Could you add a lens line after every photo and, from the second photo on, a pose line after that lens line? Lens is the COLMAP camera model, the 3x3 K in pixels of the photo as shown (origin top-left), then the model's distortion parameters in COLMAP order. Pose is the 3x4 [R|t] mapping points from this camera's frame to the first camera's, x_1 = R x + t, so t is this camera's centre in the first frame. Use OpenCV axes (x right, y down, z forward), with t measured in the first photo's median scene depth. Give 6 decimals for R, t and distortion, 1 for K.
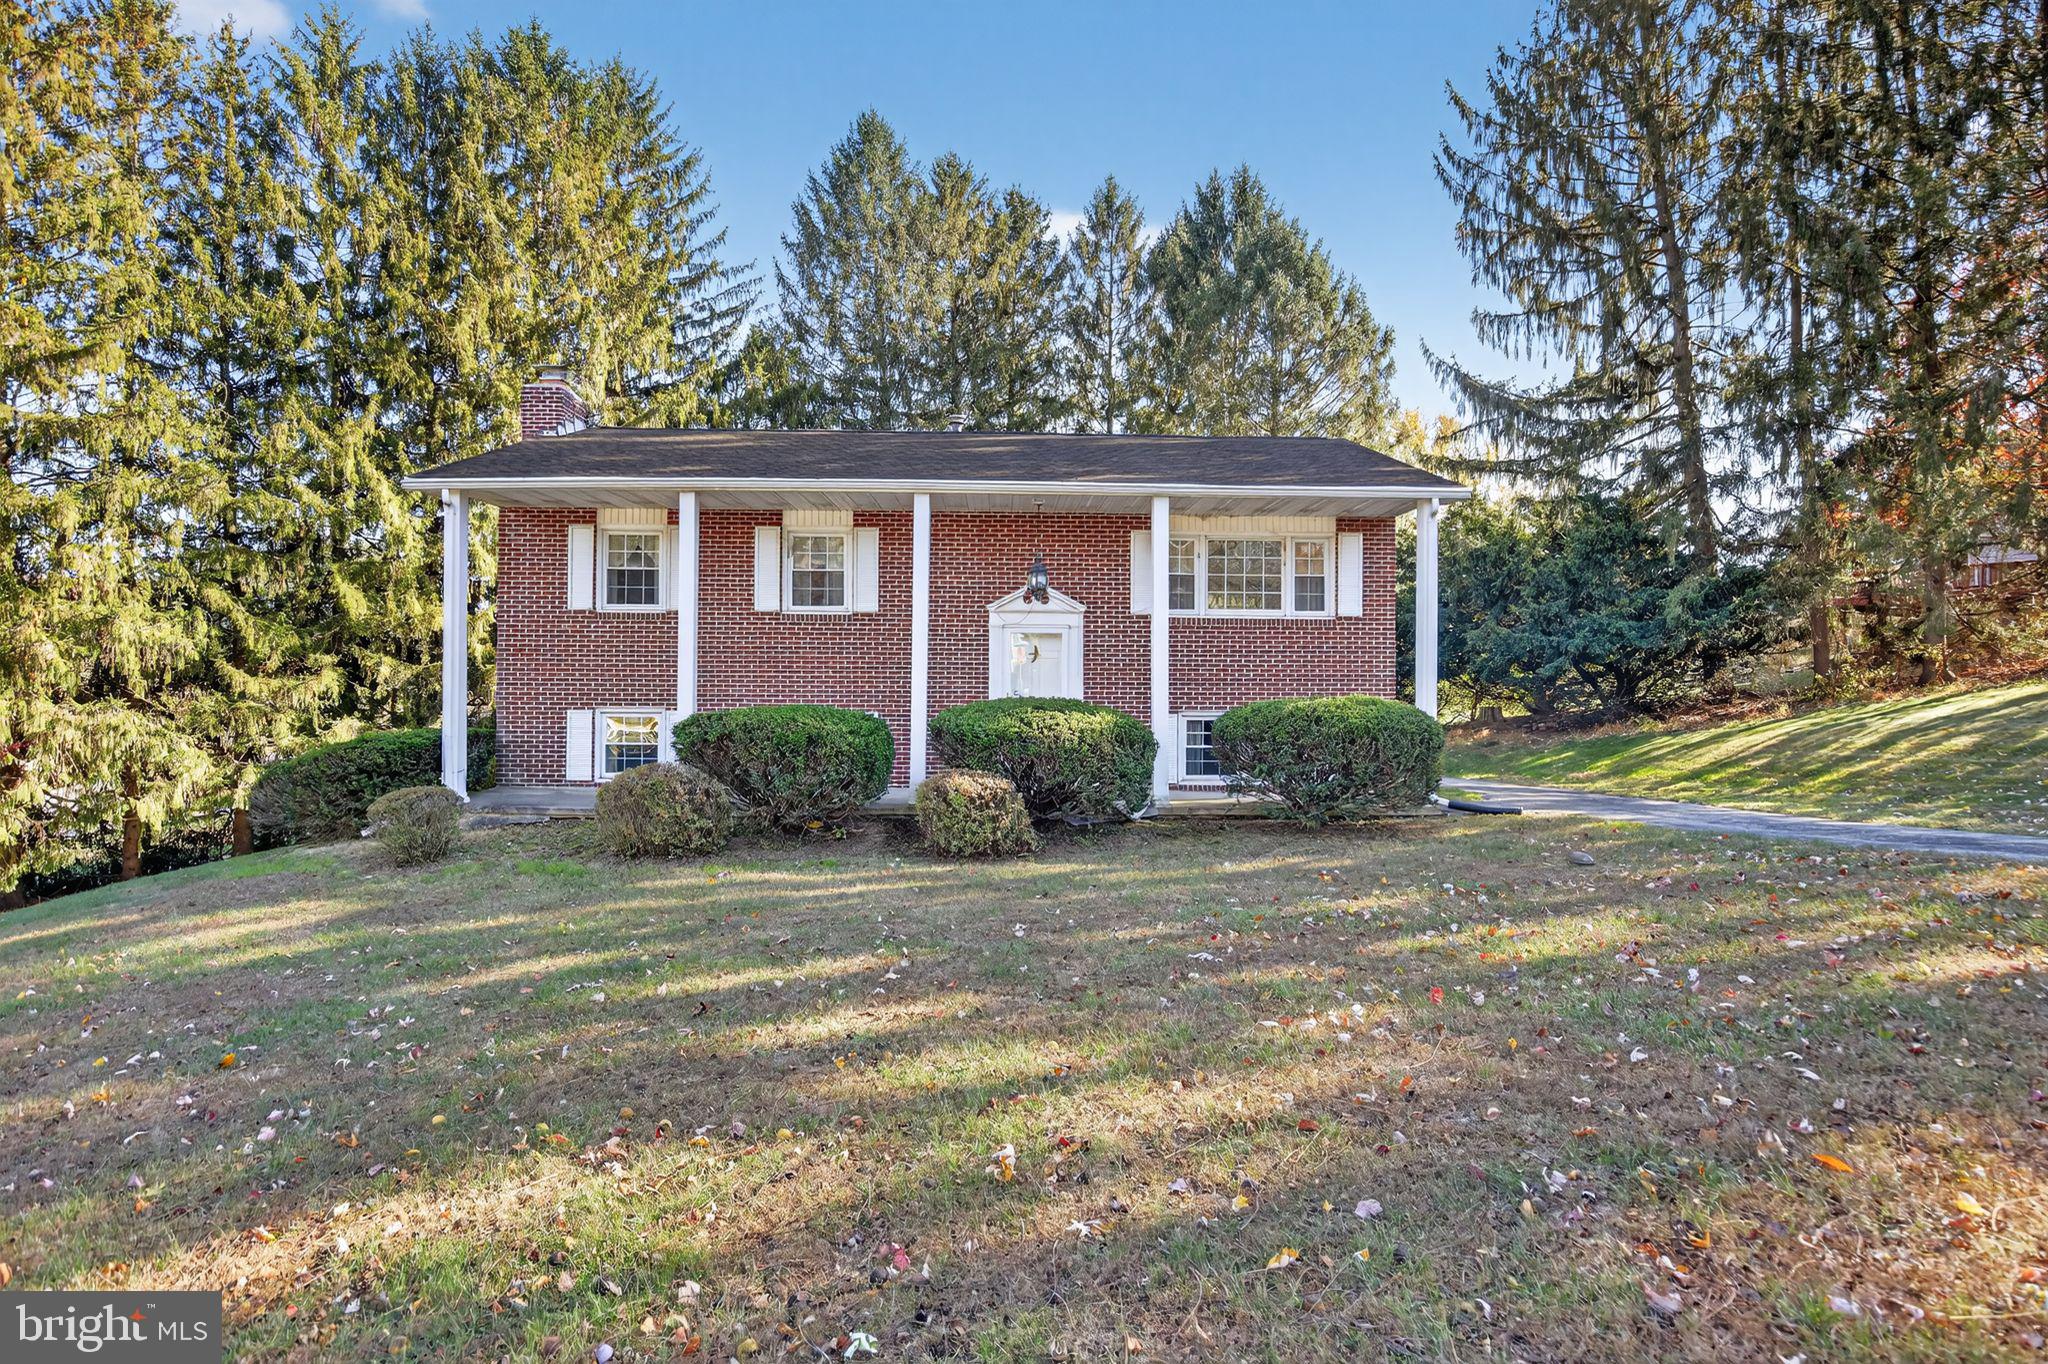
lens RADIAL K [[956.3, 0, 1033.6], [0, 956.3, 674.3], [0, 0, 1]] dist [-0.037186, 0.006936]
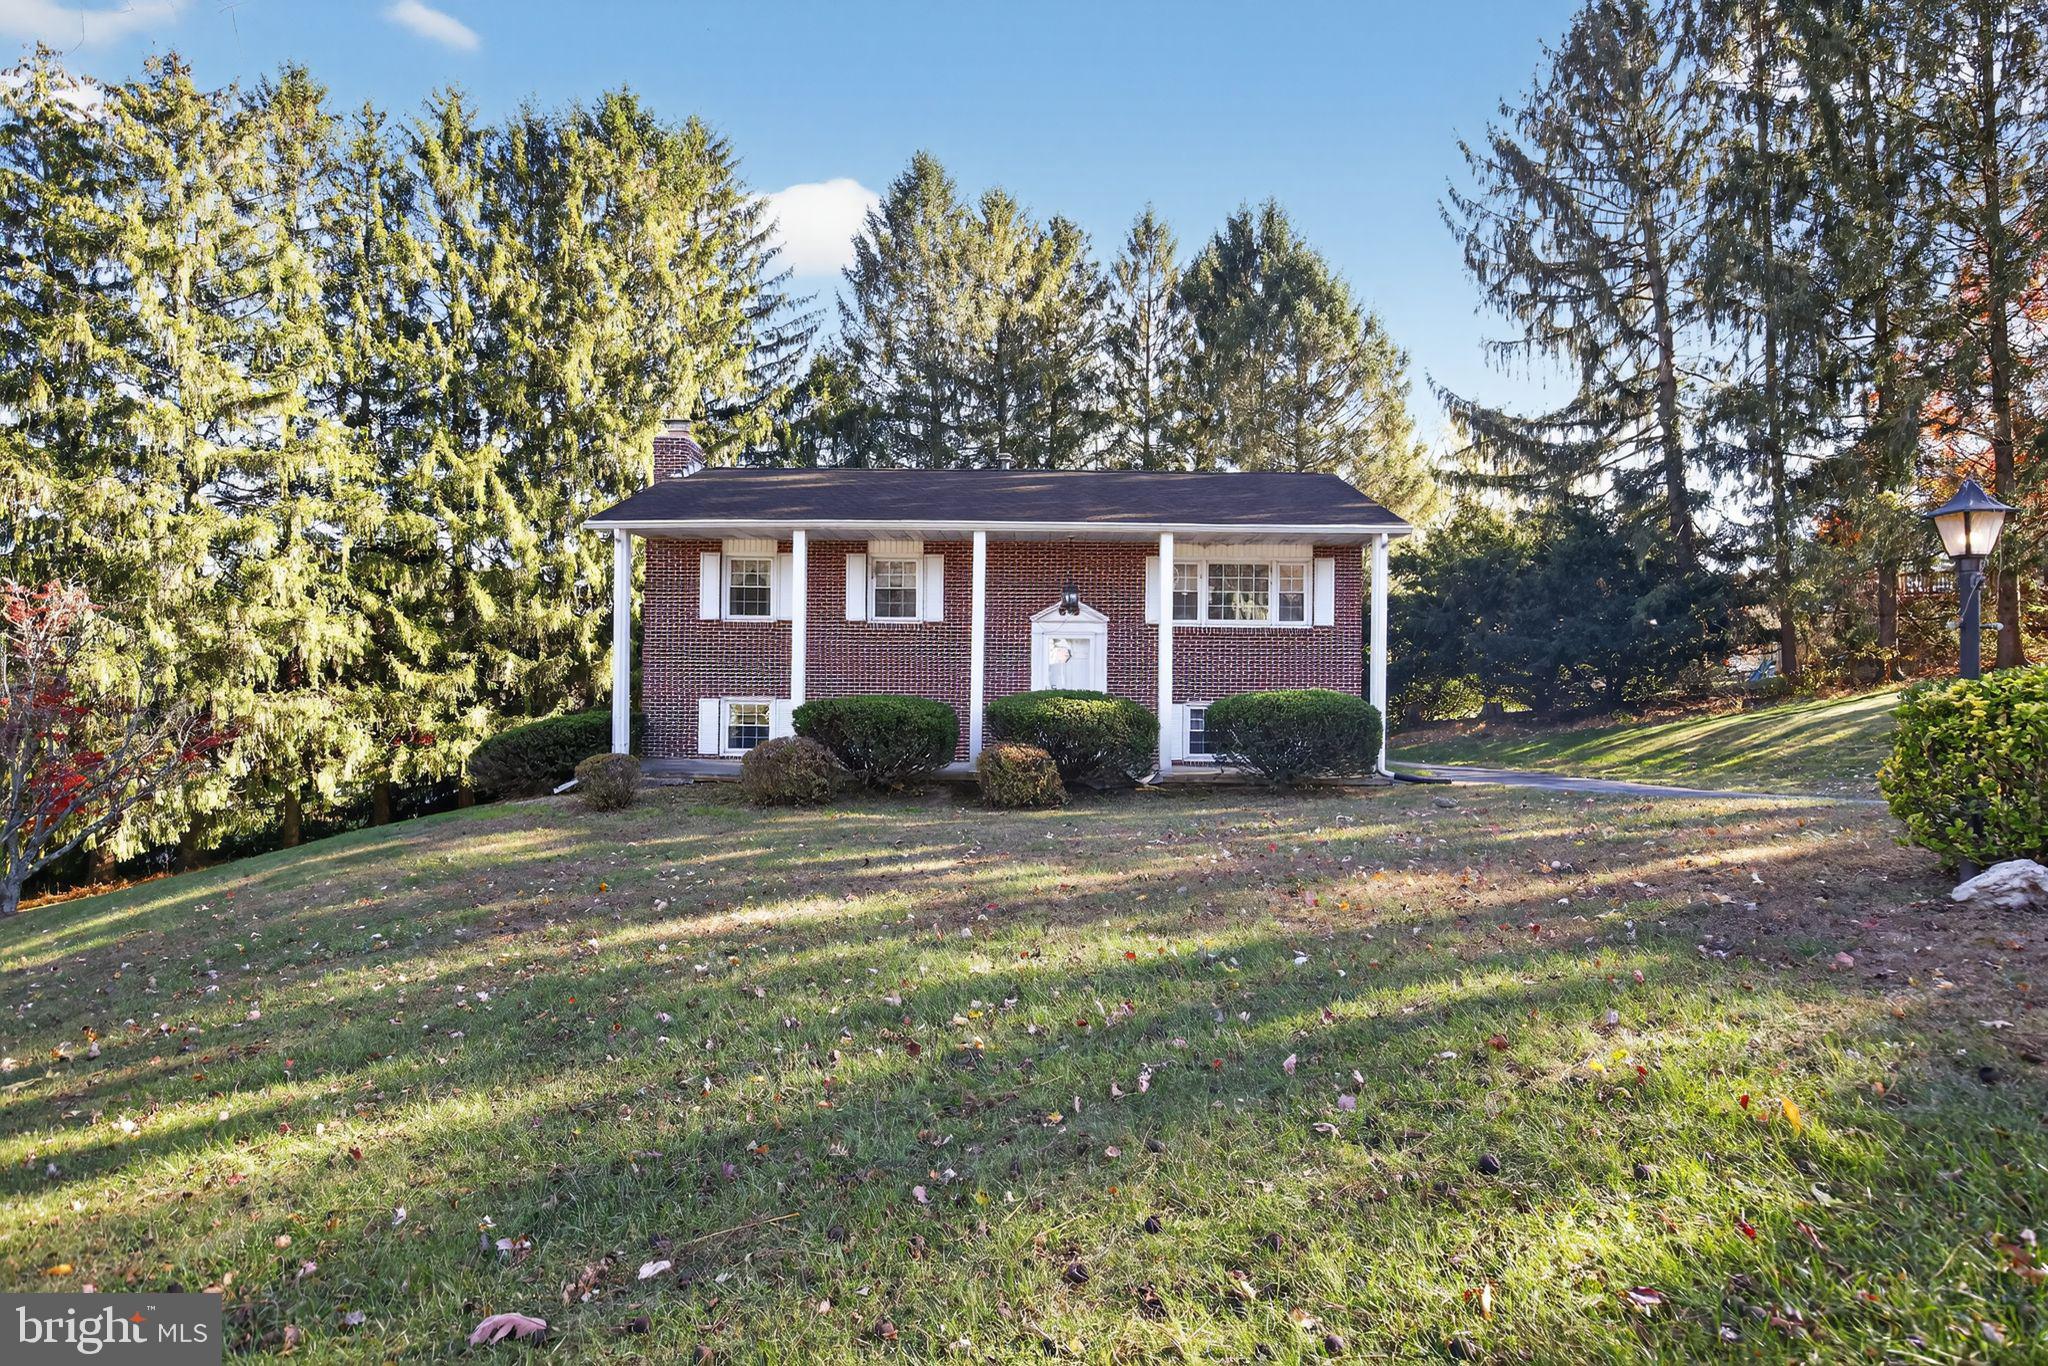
lens RADIAL K [[956.3, 0, 1013.3], [0, 956.3, 669.9], [0, 0, 1]] dist [-0.037186, 0.006936]
pose [[0.997770, 0.003964, -0.066631, 0.006731], [-0.004002, 0.999992, -0.000446, -0.000636], [0.066628, 0.000711, 0.997778, -0.128547]]
